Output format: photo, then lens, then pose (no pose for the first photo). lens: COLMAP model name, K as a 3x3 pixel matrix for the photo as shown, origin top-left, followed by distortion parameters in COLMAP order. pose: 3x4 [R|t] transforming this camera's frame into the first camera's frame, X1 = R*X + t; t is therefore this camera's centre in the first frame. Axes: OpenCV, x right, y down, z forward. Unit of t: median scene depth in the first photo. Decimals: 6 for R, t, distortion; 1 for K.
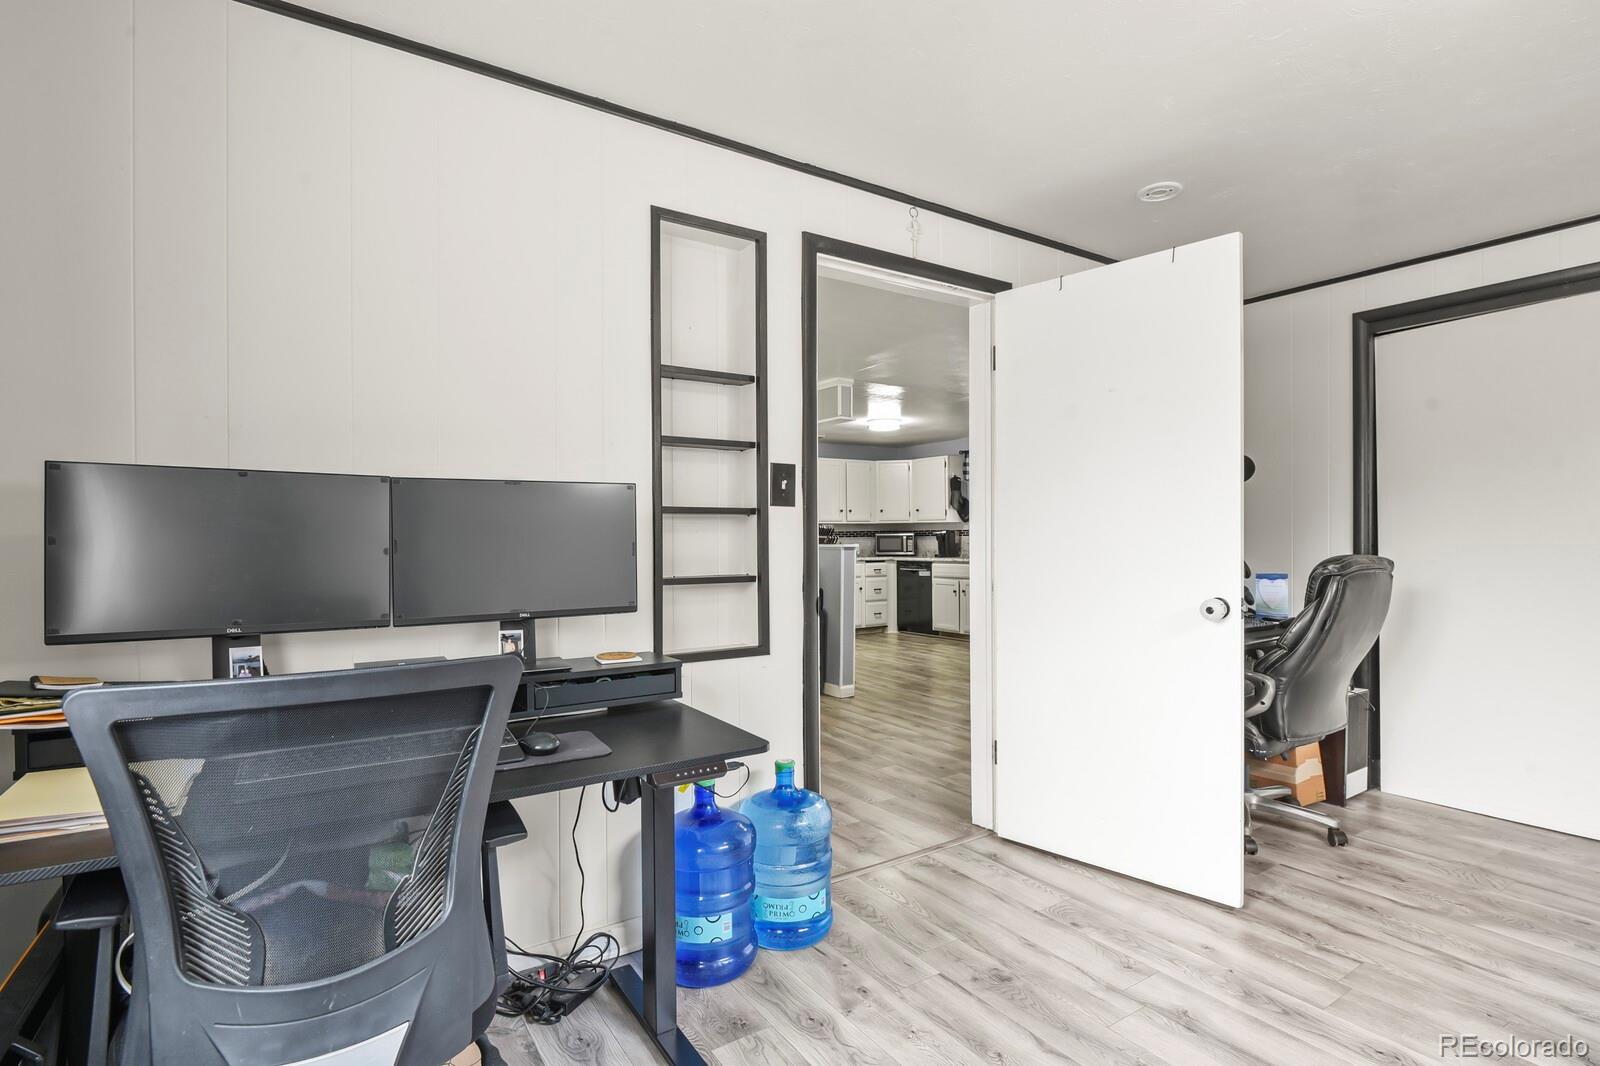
lens RADIAL K [[769.4, 0, 803.3], [0, 769.4, 539.9], [0, 0, 1]] dist [-0.000694, -0.007958]
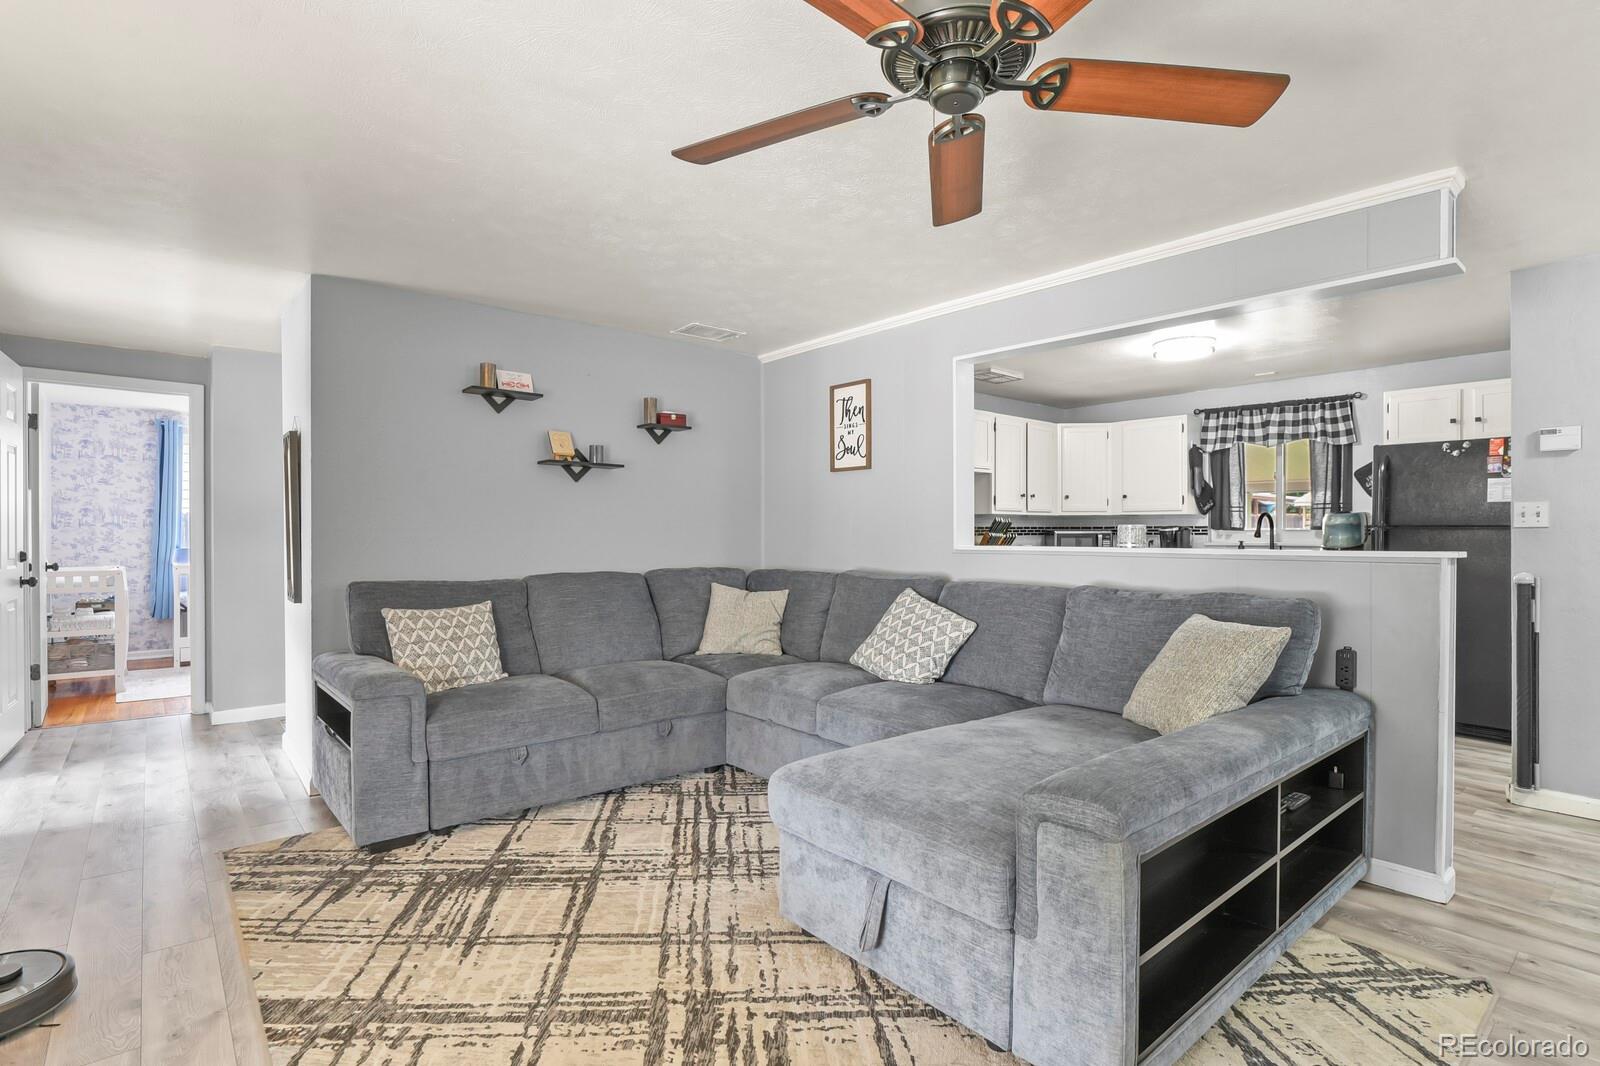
lens RADIAL K [[779.5, 0, 802.4], [0, 779.5, 536.0], [0, 0, 1]] dist [-0.006071, -0.002060]
pose [[0.992923, 0.005486, 0.118633, -0.744603], [-0.005270, 0.999984, -0.002134, -0.001979], [-0.118643, 0.001494, 0.992936, 1.205944]]
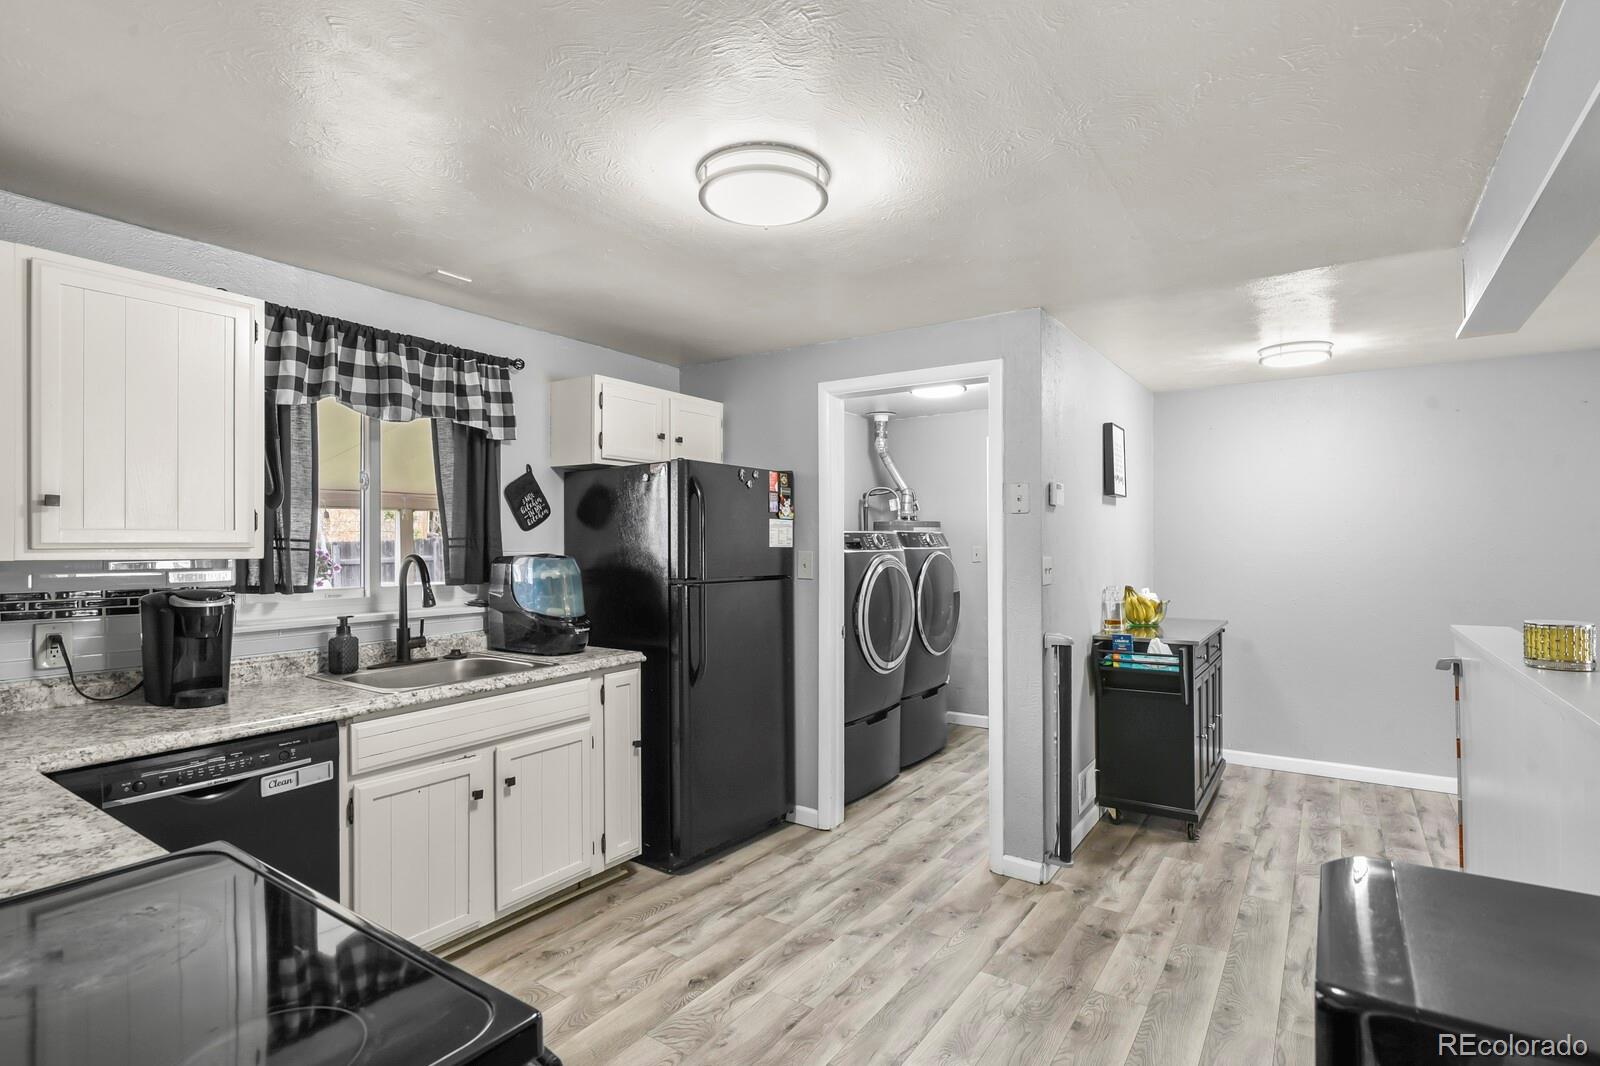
lens RADIAL K [[779.5, 0, 802.4], [0, 779.5, 536.0], [0, 0, 1]] dist [-0.006071, -0.002060]
pose [[-0.379384, 0.011229, 0.925171, -0.401039], [0.007333, 0.999931, -0.009129, -0.089285], [-0.925210, 0.003321, -0.379440, 3.075162]]
